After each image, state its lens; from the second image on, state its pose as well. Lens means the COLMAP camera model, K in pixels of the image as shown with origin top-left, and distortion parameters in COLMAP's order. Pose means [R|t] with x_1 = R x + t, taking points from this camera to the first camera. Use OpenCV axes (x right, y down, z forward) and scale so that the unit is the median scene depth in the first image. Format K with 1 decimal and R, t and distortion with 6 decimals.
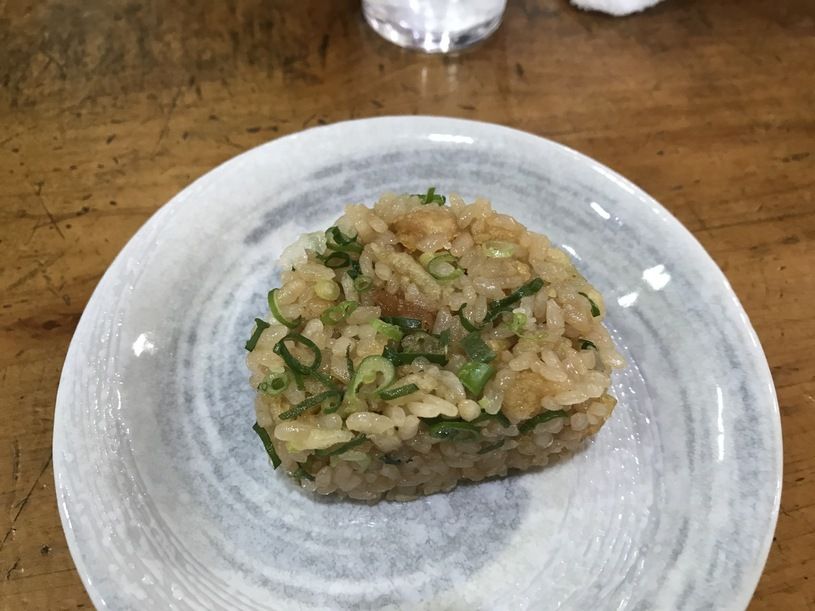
lens RADIAL K [[671.8, 0, 407.5], [0, 671.8, 305.5], [0, 0, 1]] dist [0.016187, 0.006700]
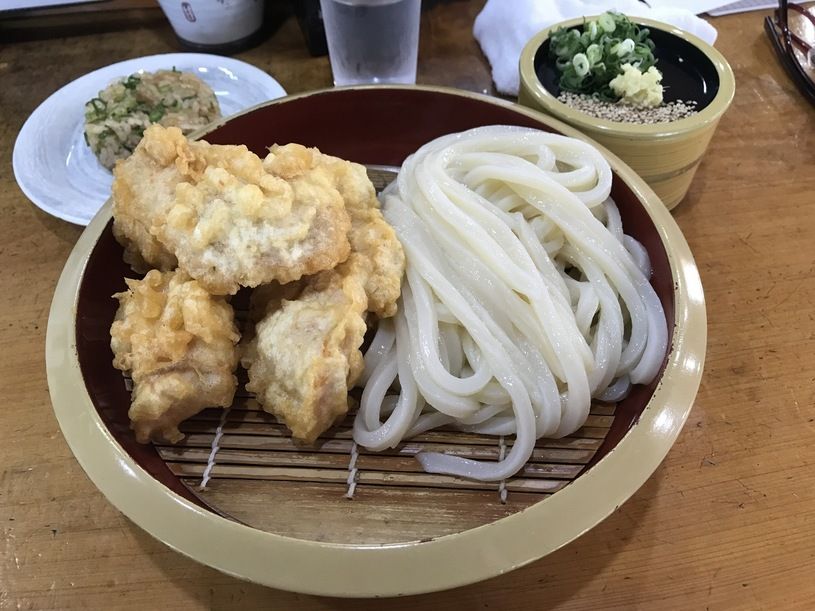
lens RADIAL K [[671.8, 0, 407.5], [0, 671.8, 305.5], [0, 0, 1]] dist [0.016187, 0.006700]
pose [[0.987752, 0.112670, -0.107945, 1.521806], [-0.122965, 0.987948, -0.094007, 1.009567], [0.096052, 0.106129, 0.989702, -1.610158]]
